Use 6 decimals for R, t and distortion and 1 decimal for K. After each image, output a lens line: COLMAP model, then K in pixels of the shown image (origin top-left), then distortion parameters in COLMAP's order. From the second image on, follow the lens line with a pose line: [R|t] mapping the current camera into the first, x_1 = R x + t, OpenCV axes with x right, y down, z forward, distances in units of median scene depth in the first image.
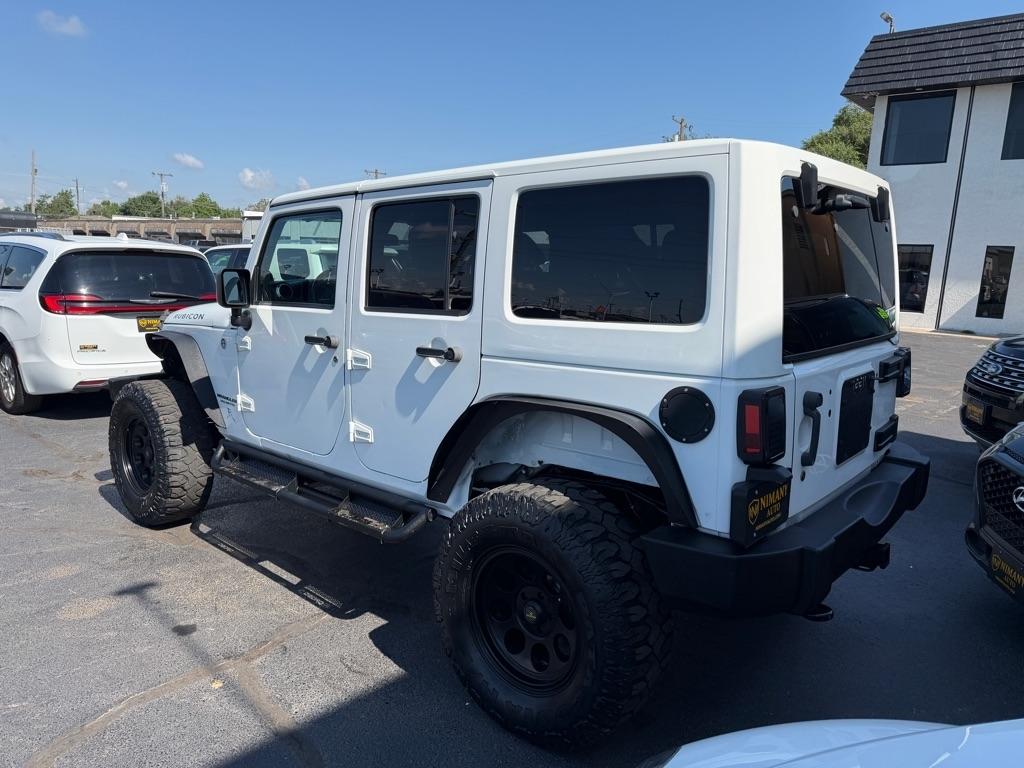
lens RADIAL K [[751.2, 0, 511.7], [0, 751.2, 372.3], [0, 0, 1]] dist [0.056445, -0.100607]
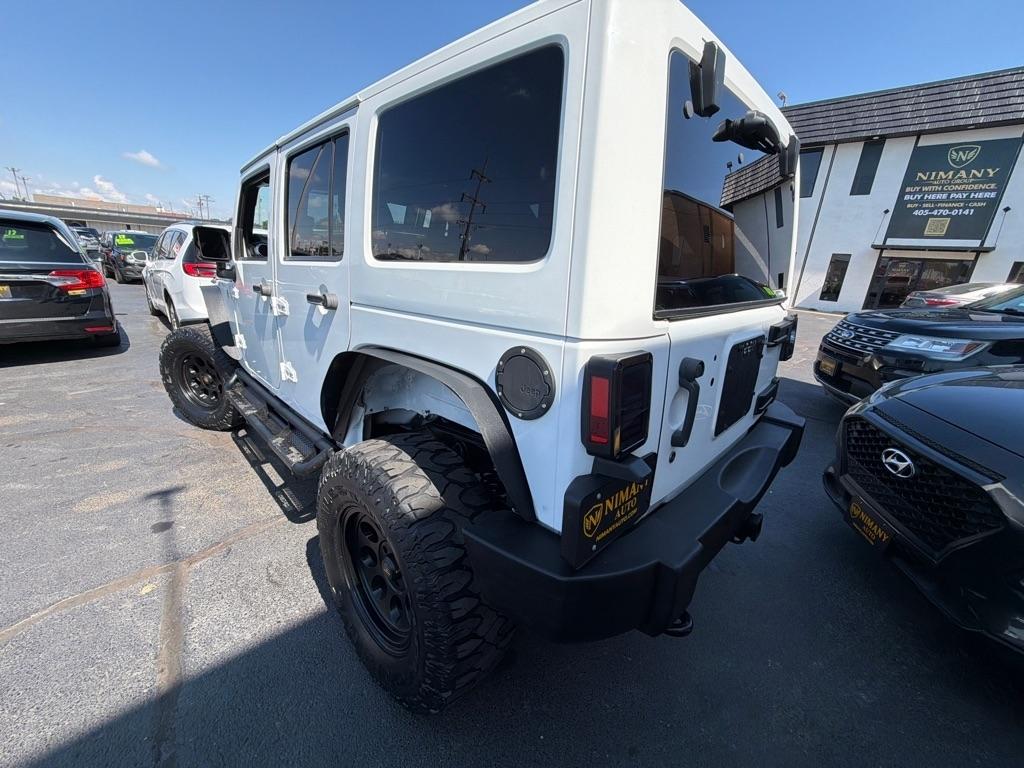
lens RADIAL K [[429.7, 0, 512.0], [0, 429.7, 384.0], [0, 0, 1]] dist [0.023583, -0.028307]
pose [[0.998234, 0.038884, -0.044918, 0.167840], [-0.032549, 0.990439, 0.134054, -0.001392], [0.049701, -0.132356, 0.989955, 0.392301]]
